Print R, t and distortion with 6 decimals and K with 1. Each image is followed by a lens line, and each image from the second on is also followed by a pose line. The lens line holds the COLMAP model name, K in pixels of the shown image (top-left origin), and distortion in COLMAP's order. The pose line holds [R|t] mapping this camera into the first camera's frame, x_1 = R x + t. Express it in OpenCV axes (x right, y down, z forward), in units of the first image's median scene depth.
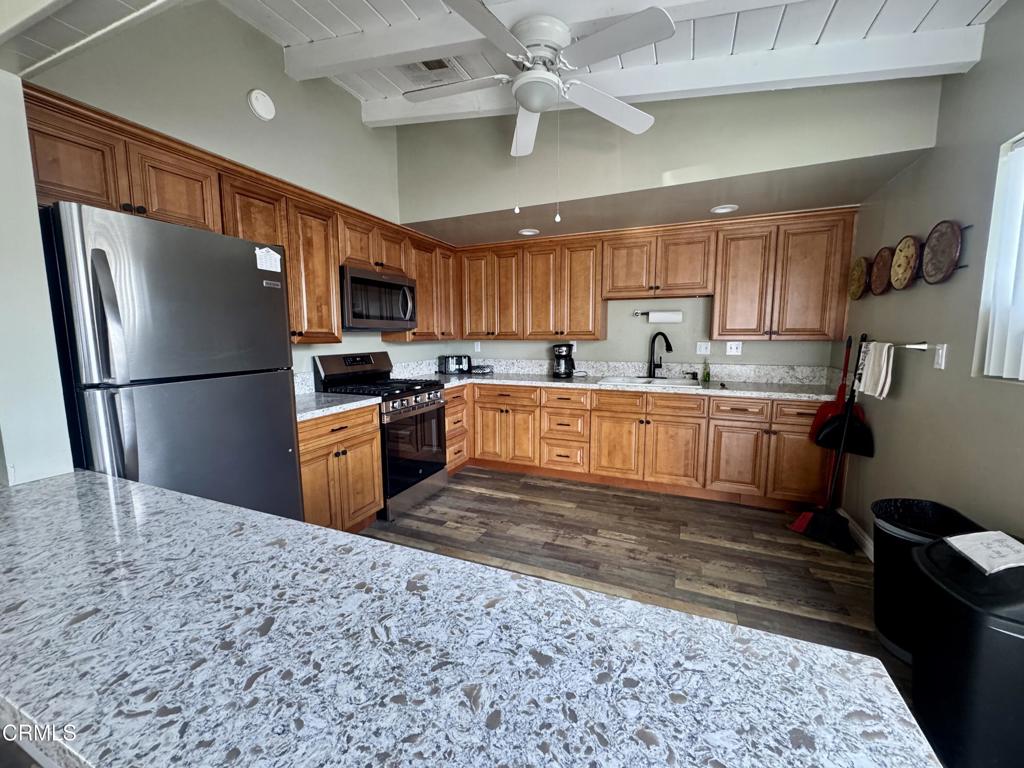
lens RADIAL K [[407.9, 0, 511.0], [0, 407.9, 381.0], [0, 0, 1]] dist [-0.000330, -0.000658]
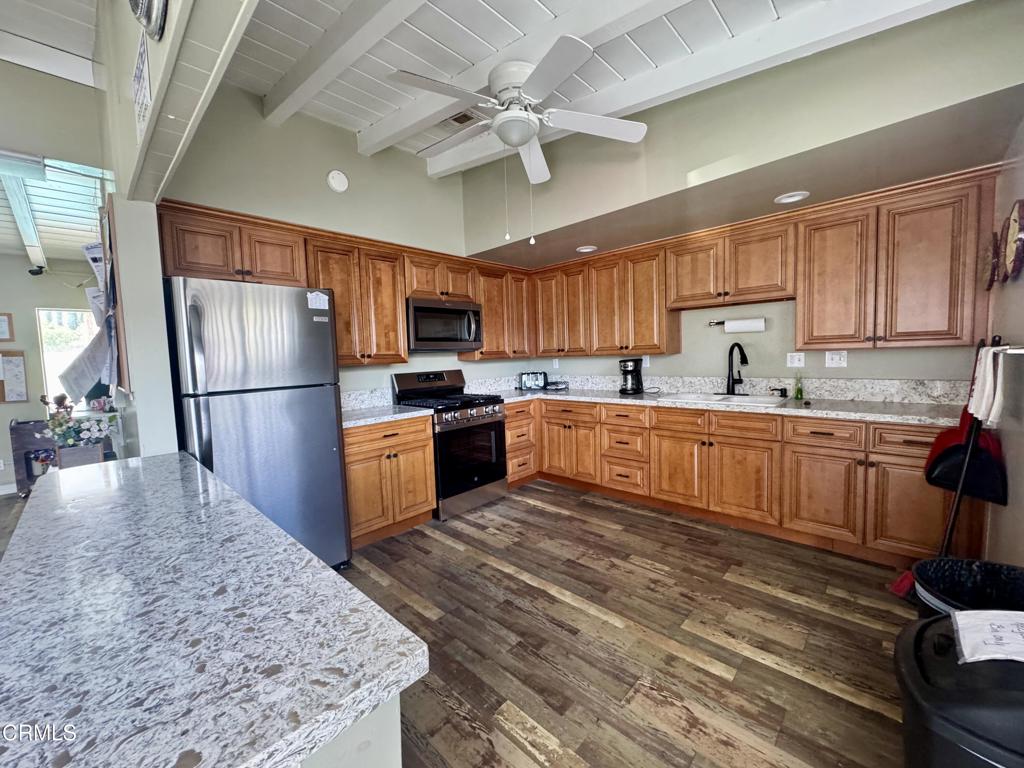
lens RADIAL K [[407.9, 0, 511.0], [0, 407.9, 381.0], [0, 0, 1]] dist [-0.000330, -0.000658]
pose [[0.935224, -0.005042, -0.354021, 0.272599], [-0.009741, 0.999154, -0.039962, 0.003439], [0.353923, 0.040822, 0.934383, 0.006186]]
